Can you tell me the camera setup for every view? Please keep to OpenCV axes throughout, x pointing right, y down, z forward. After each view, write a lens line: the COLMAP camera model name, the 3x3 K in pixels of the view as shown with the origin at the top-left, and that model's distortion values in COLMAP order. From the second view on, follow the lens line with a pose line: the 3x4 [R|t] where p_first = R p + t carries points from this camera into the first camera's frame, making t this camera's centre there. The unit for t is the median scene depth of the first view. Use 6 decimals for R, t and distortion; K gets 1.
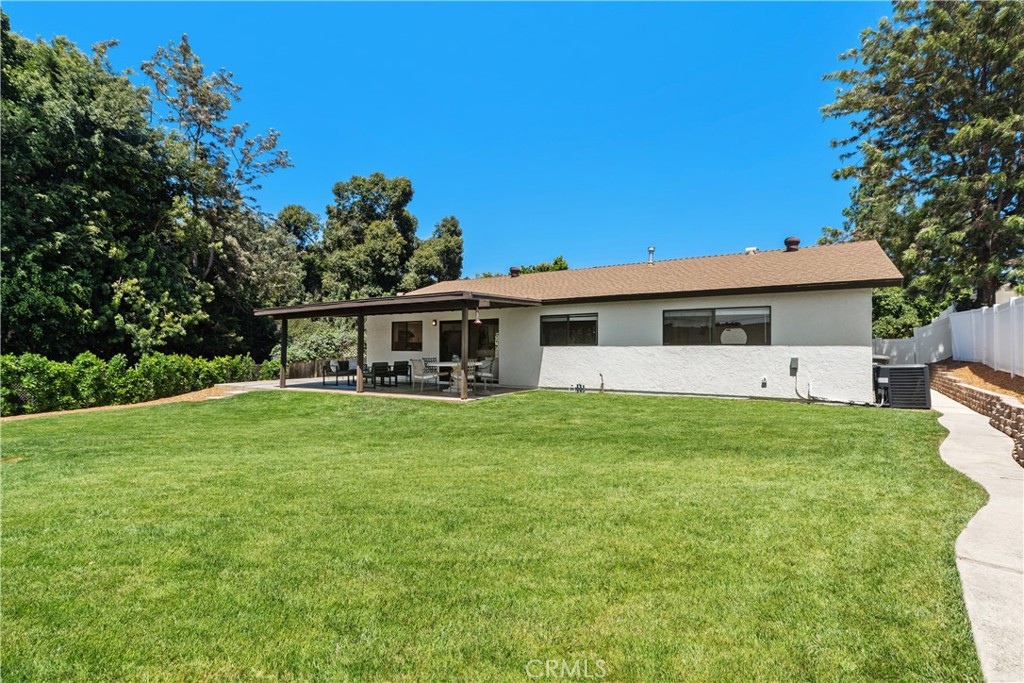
lens RADIAL K [[480.5, 0, 511.4], [0, 480.5, 345.0], [0, 0, 1]] dist [-0.001034, -0.000202]
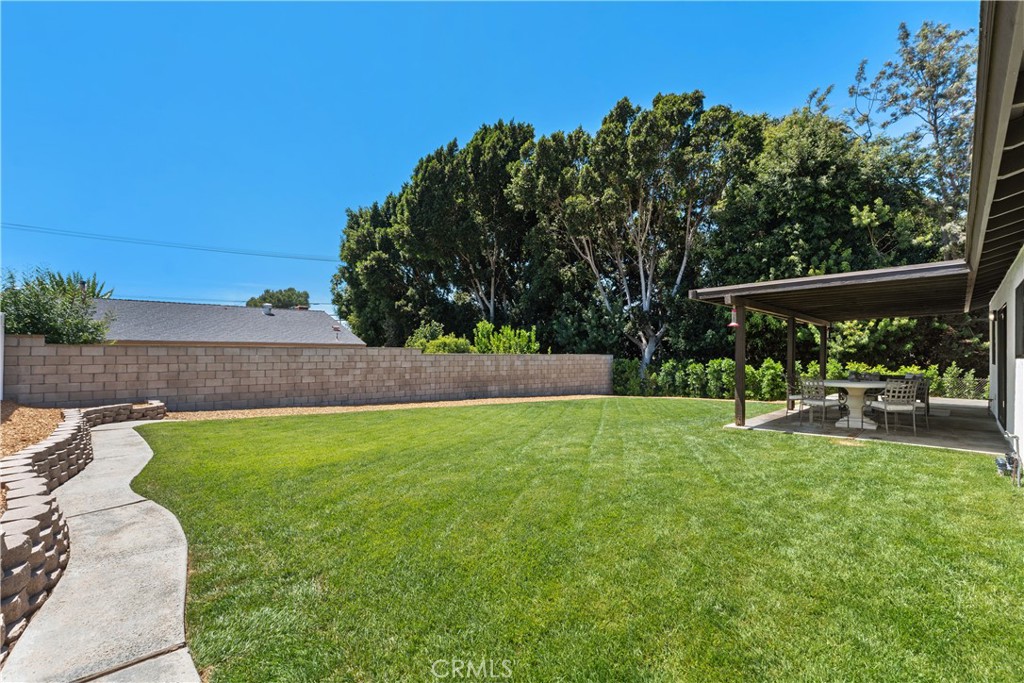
lens RADIAL K [[480.5, 0, 518.7], [0, 480.5, 346.9], [0, 0, 1]] dist [-0.001034, -0.000202]
pose [[-0.139327, -0.009277, -0.990203, 0.470618], [-0.000642, 0.999957, -0.009278, -0.003519], [0.990246, -0.000657, -0.139327, 0.500062]]
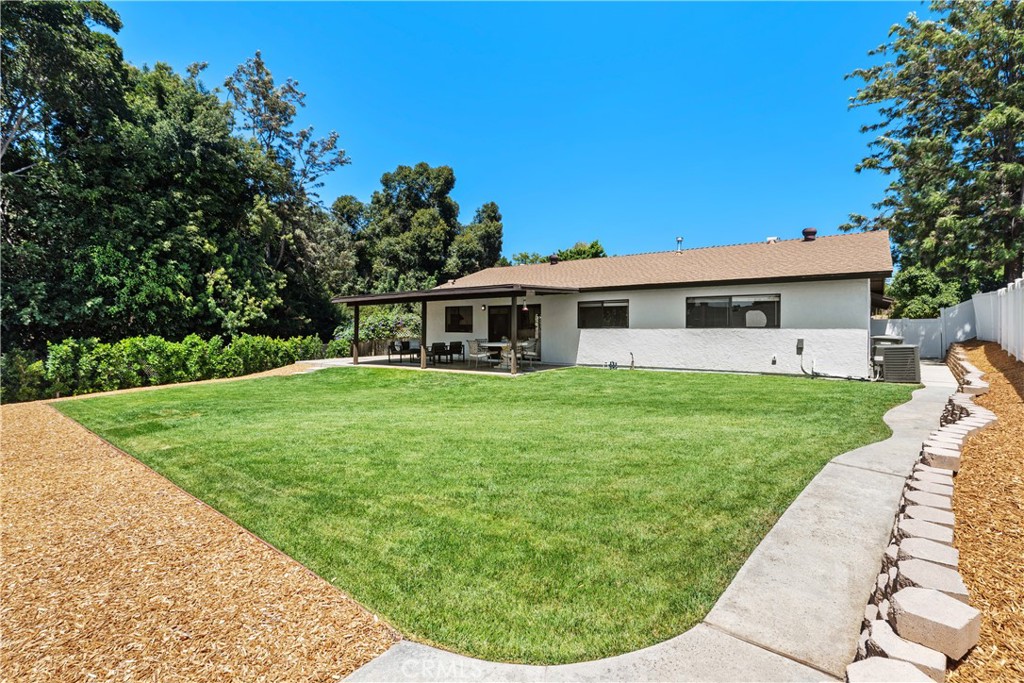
lens RADIAL K [[480.5, 0, 515.2], [0, 480.5, 326.8], [0, 0, 1]] dist [-0.001034, -0.000202]
pose [[0.997740, -0.002851, -0.067131, -0.010141], [0.003288, 0.999974, 0.006398, -0.007981], [0.067111, -0.006605, 0.997724, -0.127129]]
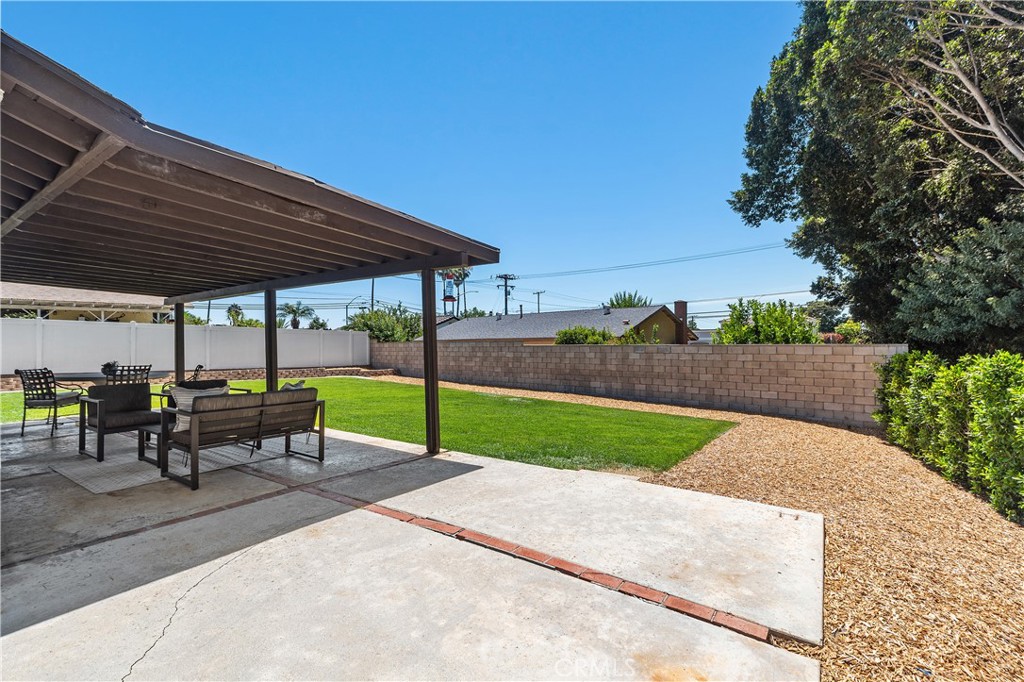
lens RADIAL K [[469.4, 0, 506.0], [0, 469.4, 339.6], [0, 0, 1]] dist [0.004285, 0.000322]
pose [[-0.999769, 0.010911, 0.018491, -0.502419], [0.010631, 0.999828, -0.015191, 0.004631], [-0.018654, -0.014990, -0.999714, 1.263842]]
